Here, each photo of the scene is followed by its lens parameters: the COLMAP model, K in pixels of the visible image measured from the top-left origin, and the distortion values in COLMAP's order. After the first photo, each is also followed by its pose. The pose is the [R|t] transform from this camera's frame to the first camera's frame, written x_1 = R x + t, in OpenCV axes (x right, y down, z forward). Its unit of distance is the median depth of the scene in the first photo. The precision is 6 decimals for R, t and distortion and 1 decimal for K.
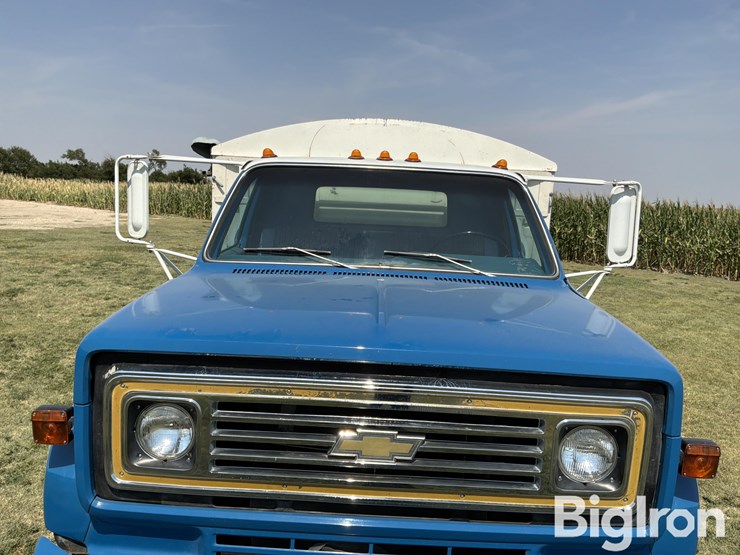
lens RADIAL K [[618.9, 0, 369.9], [0, 618.9, 273.4], [0, 0, 1]] dist [0.147848, -0.308235]
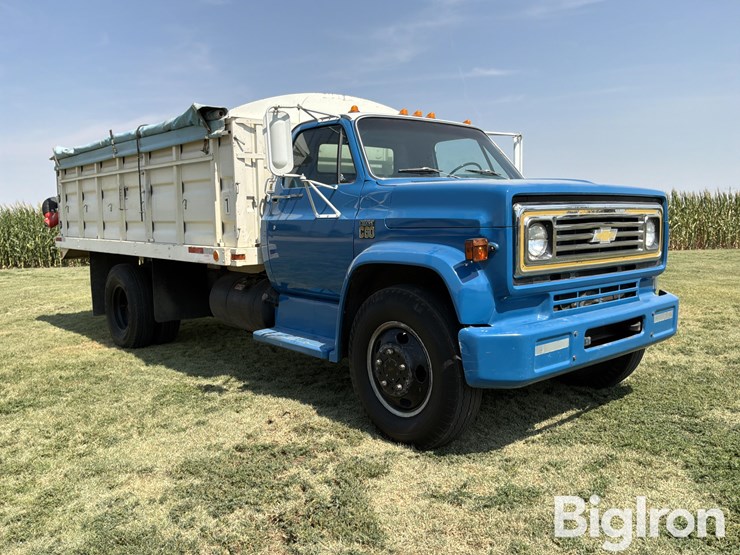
lens RADIAL K [[618.9, 0, 369.9], [0, 618.9, 273.4], [0, 0, 1]] dist [0.147848, -0.308235]
pose [[0.748689, -0.122769, 0.651454, -1.070615], [0.146063, 0.989102, 0.018536, 0.140710], [-0.646630, 0.081275, 0.758462, -0.021251]]
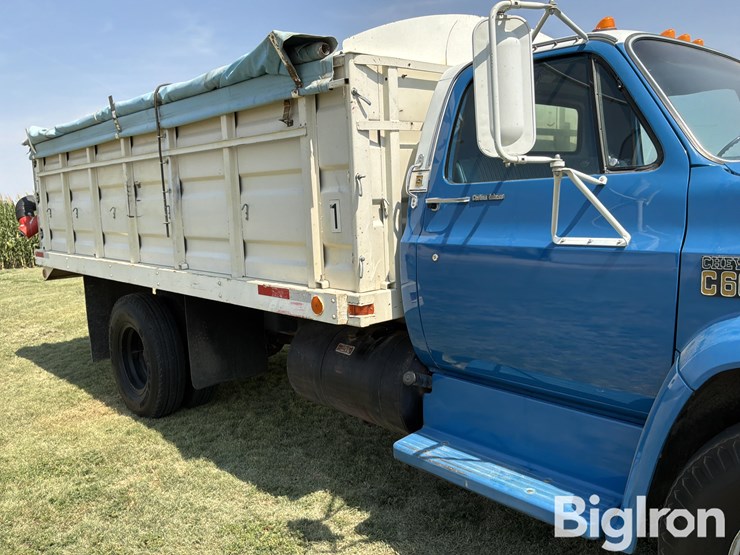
lens RADIAL K [[618.9, 0, 369.9], [0, 618.9, 273.4], [0, 0, 1]] dist [0.147848, -0.308235]
pose [[0.732578, -0.166352, 0.660042, -0.860124], [0.174553, 0.983163, 0.054054, -0.005773], [-0.657921, 0.075614, 0.749281, 0.677846]]
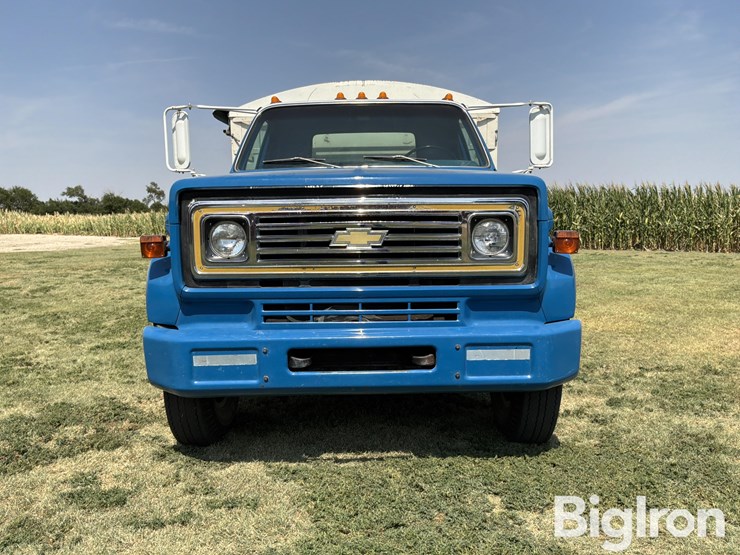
lens RADIAL K [[618.9, 0, 369.9], [0, 618.9, 273.4], [0, 0, 1]] dist [0.147848, -0.308235]
pose [[0.997985, -0.063410, -0.002333, 0.020540], [0.063303, 0.997482, -0.031984, 0.237819], [0.004355, 0.031772, 0.999486, -0.339089]]
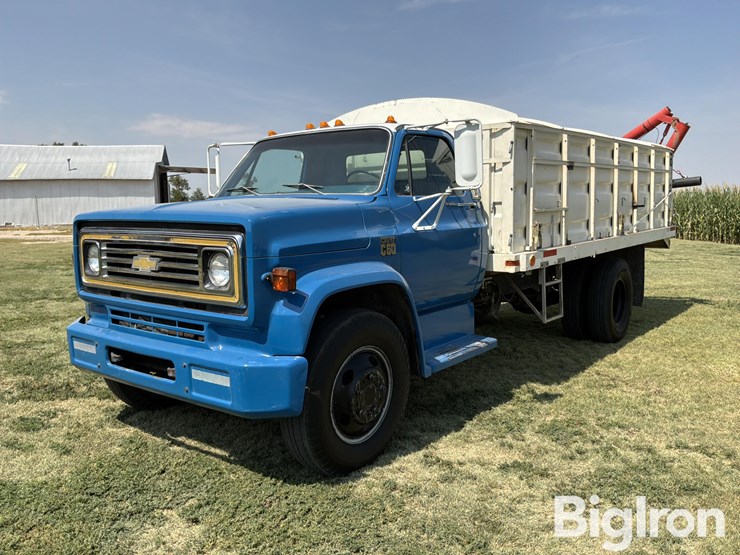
lens RADIAL K [[618.9, 0, 369.9], [0, 618.9, 273.4], [0, 0, 1]] dist [0.147848, -0.308235]
pose [[0.782049, 0.007167, -0.623176, 1.012111], [-0.030017, 0.999207, -0.026178, 0.191186], [0.622494, 0.039179, 0.781643, -0.055862]]
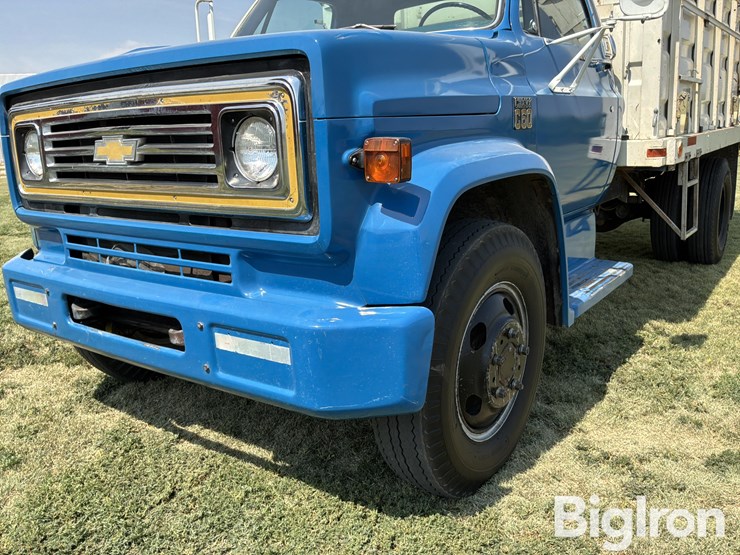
lens RADIAL K [[618.9, 0, 369.9], [0, 618.9, 273.4], [0, 0, 1]] dist [0.147848, -0.308235]
pose [[0.801032, 0.049847, -0.596542, 0.603004], [0.000474, 0.996474, 0.083902, 0.227214], [0.598621, -0.067491, 0.798184, 0.199544]]
